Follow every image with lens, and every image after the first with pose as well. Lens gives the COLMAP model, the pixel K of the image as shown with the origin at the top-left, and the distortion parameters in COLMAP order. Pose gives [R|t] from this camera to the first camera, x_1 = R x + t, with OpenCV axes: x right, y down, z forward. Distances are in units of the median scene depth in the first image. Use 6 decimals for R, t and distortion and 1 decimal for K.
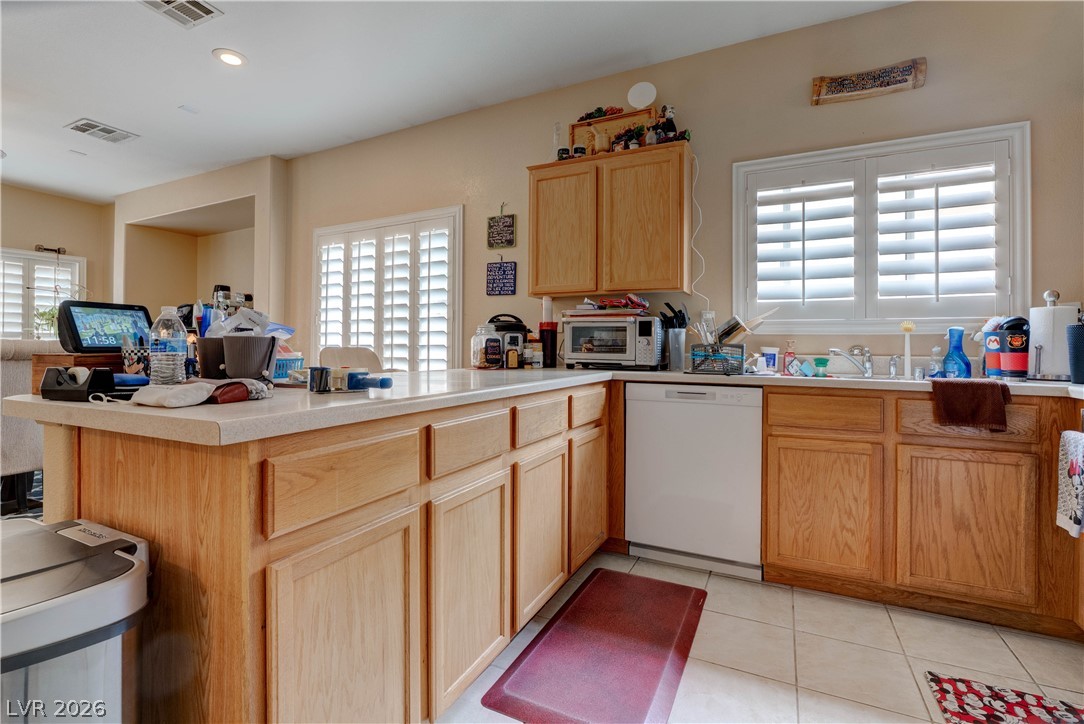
lens RADIAL K [[492.2, 0, 538.9], [0, 492.2, 342.8], [0, 0, 1]] dist [-0.018297, 0.005556]
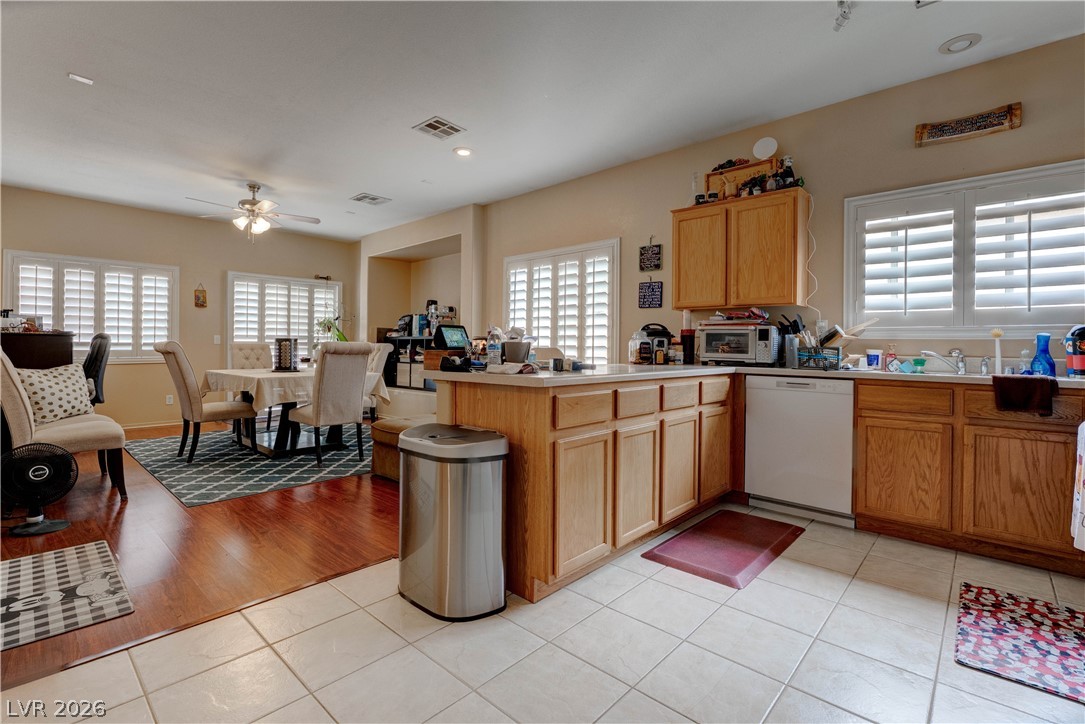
lens RADIAL K [[492.7, 0, 542.0], [0, 492.7, 344.1], [0, 0, 1]] dist [-0.018297, 0.005556]
pose [[0.960451, 0.003076, -0.278431, 0.013844], [-0.002839, 0.999995, 0.001252, -0.003882], [0.278433, -0.000412, 0.960456, -0.421014]]
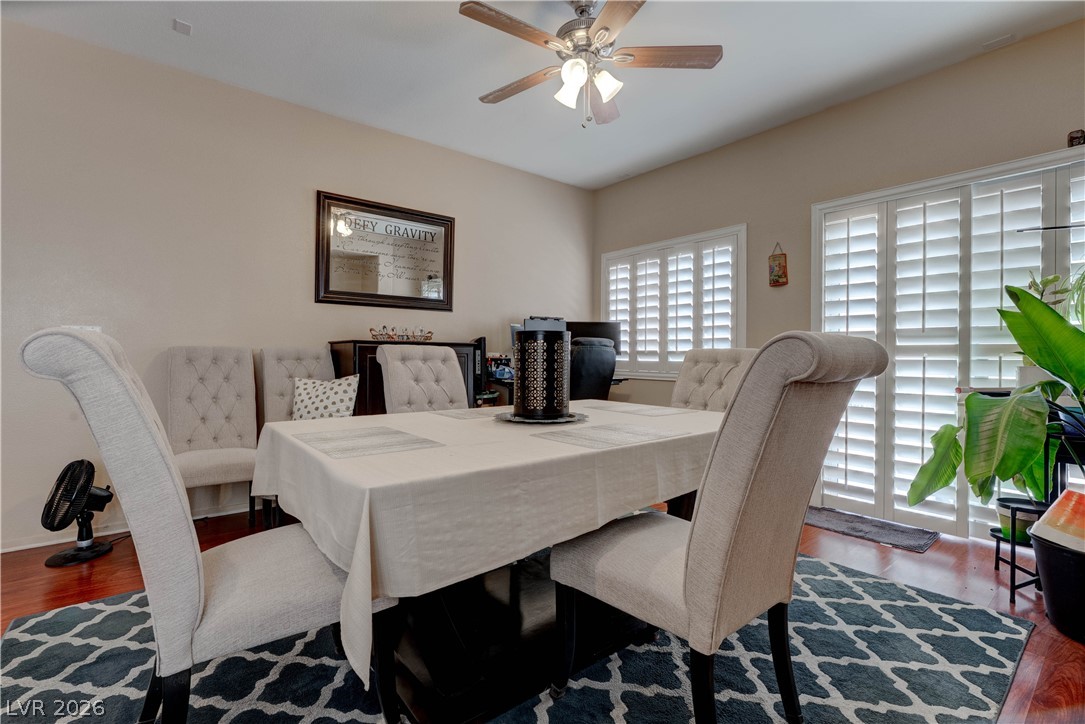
lens RADIAL K [[492.7, 0, 537.2], [0, 492.7, 357.3], [0, 0, 1]] dist [-0.018297, 0.005556]
pose [[-0.426849, 0.003497, -0.904316, -0.856882], [0.002325, 0.999993, 0.002770, 0.012974], [0.904320, -0.000920, -0.426855, 1.559342]]
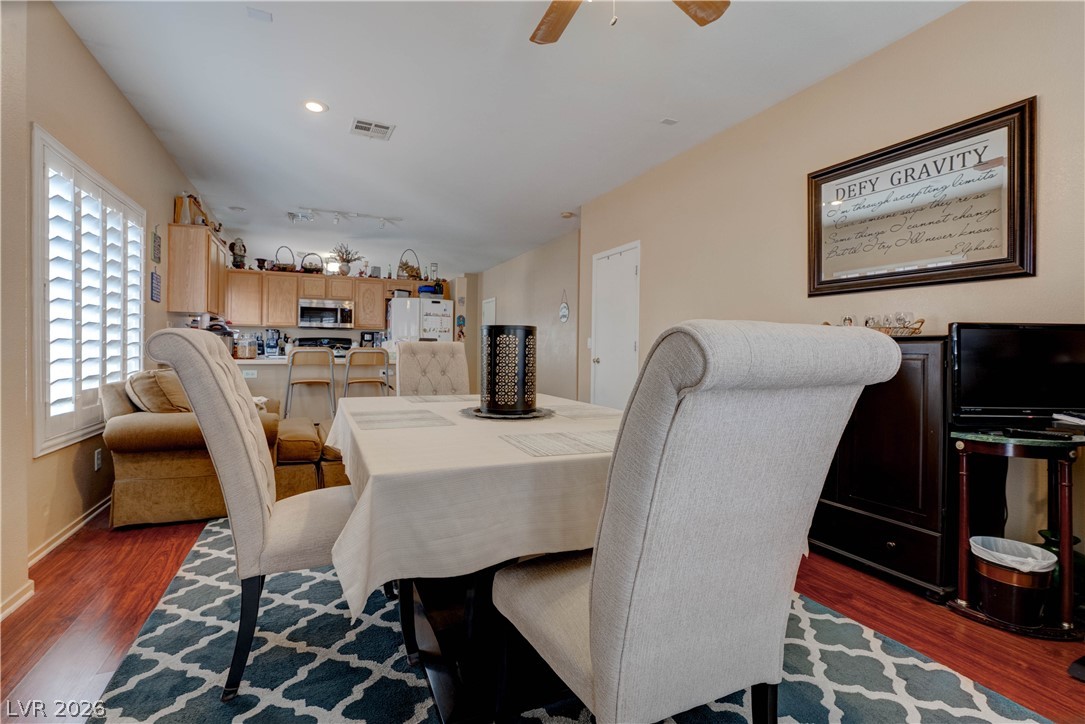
lens RADIAL K [[492.7, 0, 532.6], [0, 492.7, 351.6], [0, 0, 1]] dist [-0.018297, 0.005556]
pose [[-0.770602, -0.013057, 0.637183, -2.106116], [-0.020036, 0.999792, -0.003743, 0.017661], [-0.637002, -0.015651, -0.770703, 1.816356]]
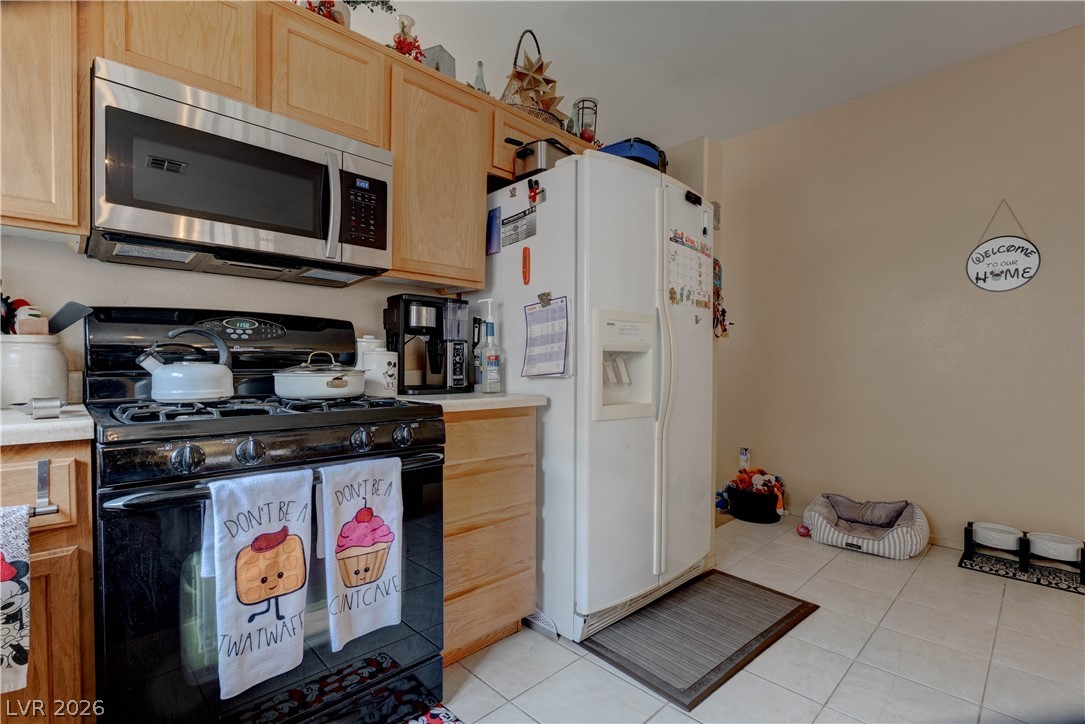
lens RADIAL K [[492.7, 0, 534.7], [0, 492.7, 373.1], [0, 0, 1]] dist [-0.018297, 0.005556]
pose [[-0.941913, -0.022853, 0.335079, 0.213746], [-0.018563, 0.999700, 0.016000, 0.009607], [-0.335344, 0.008851, -0.942054, 0.782161]]
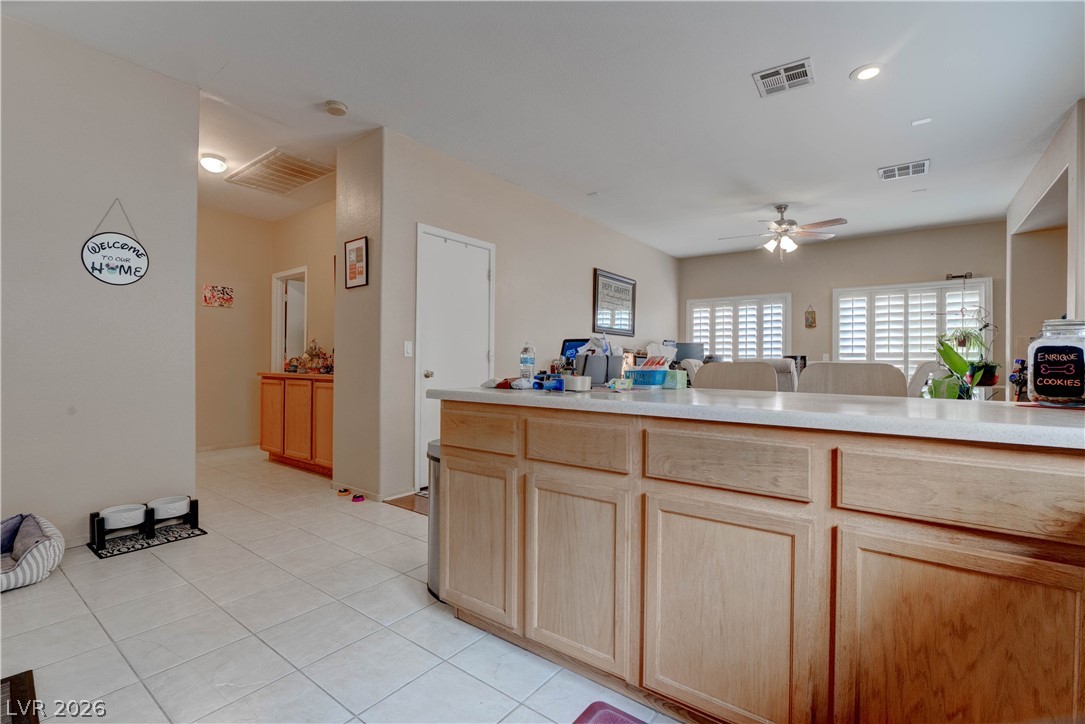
lens RADIAL K [[492.7, 0, 540.2], [0, 492.7, 358.0], [0, 0, 1]] dist [-0.018297, 0.005556]
pose [[-0.189052, -0.010584, -0.981910, 0.528687], [-0.000797, 0.999943, -0.010625, 0.008940], [0.981967, -0.001226, -0.189049, 0.608690]]
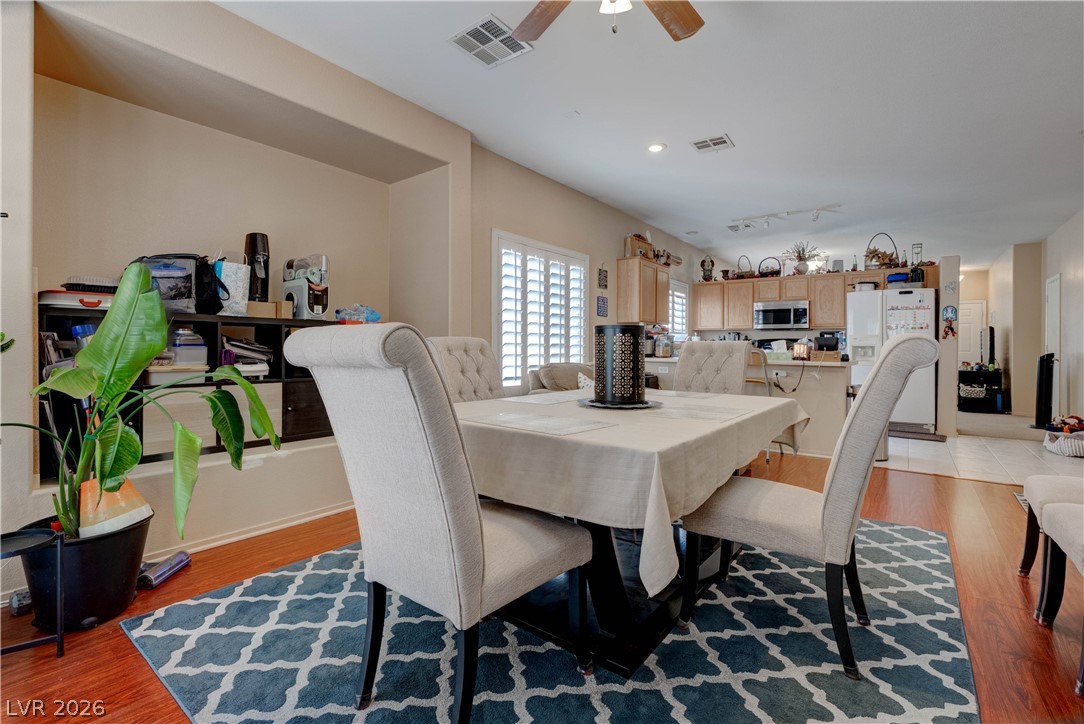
lens RADIAL K [[492.2, 0, 537.1], [0, 492.2, 344.7], [0, 0, 1]] dist [-0.018297, 0.005556]
pose [[0.188991, 0.003501, 0.981973, -2.458797], [-0.018703, 0.999825, 0.000035, 0.010438], [-0.981801, -0.018373, 0.189023, 1.223281]]
